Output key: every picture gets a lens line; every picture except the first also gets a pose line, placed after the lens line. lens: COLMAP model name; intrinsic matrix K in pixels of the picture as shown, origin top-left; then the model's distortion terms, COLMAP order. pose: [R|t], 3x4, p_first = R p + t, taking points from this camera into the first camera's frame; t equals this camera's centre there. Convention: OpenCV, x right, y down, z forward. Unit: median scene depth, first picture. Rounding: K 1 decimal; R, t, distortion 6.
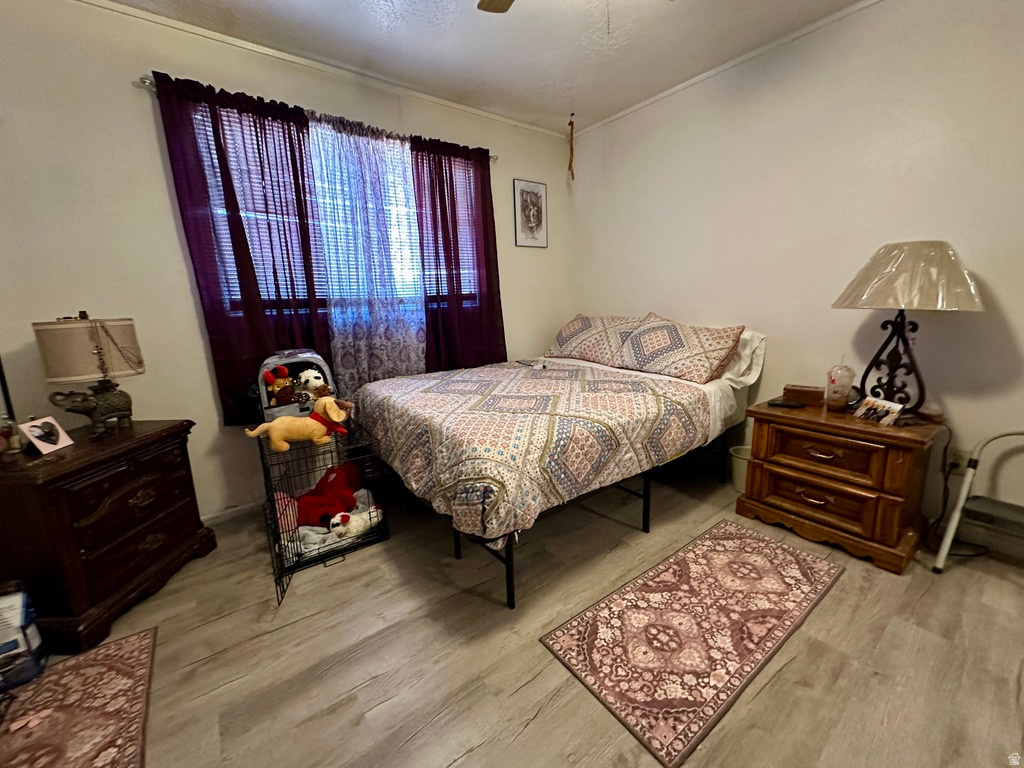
lens RADIAL K [[407.4, 0, 512.0], [0, 407.4, 384.0], [0, 0, 1]] dist [0.000947, 0.000585]
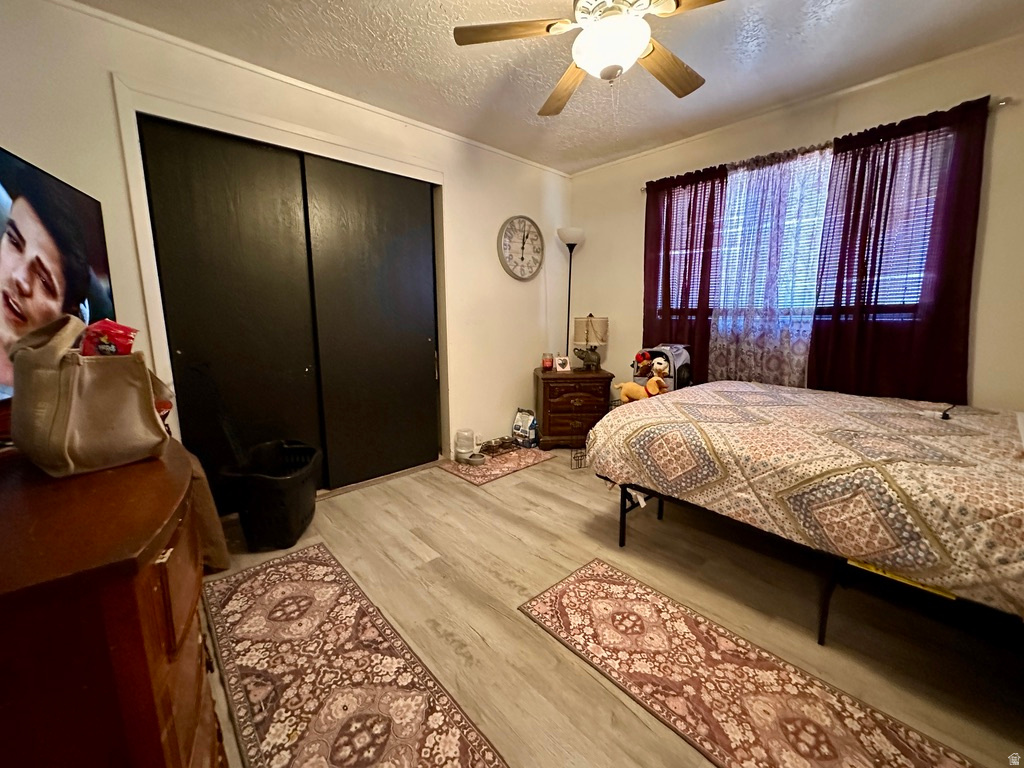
lens RADIAL K [[407.4, 0, 512.0], [0, 407.4, 384.0], [0, 0, 1]] dist [0.000947, 0.000585]
pose [[0.101825, 0.201904, -0.974098, 0.981374], [-0.199787, 0.963388, 0.178799, -0.108136], [0.974534, 0.176406, 0.138435, 0.321033]]
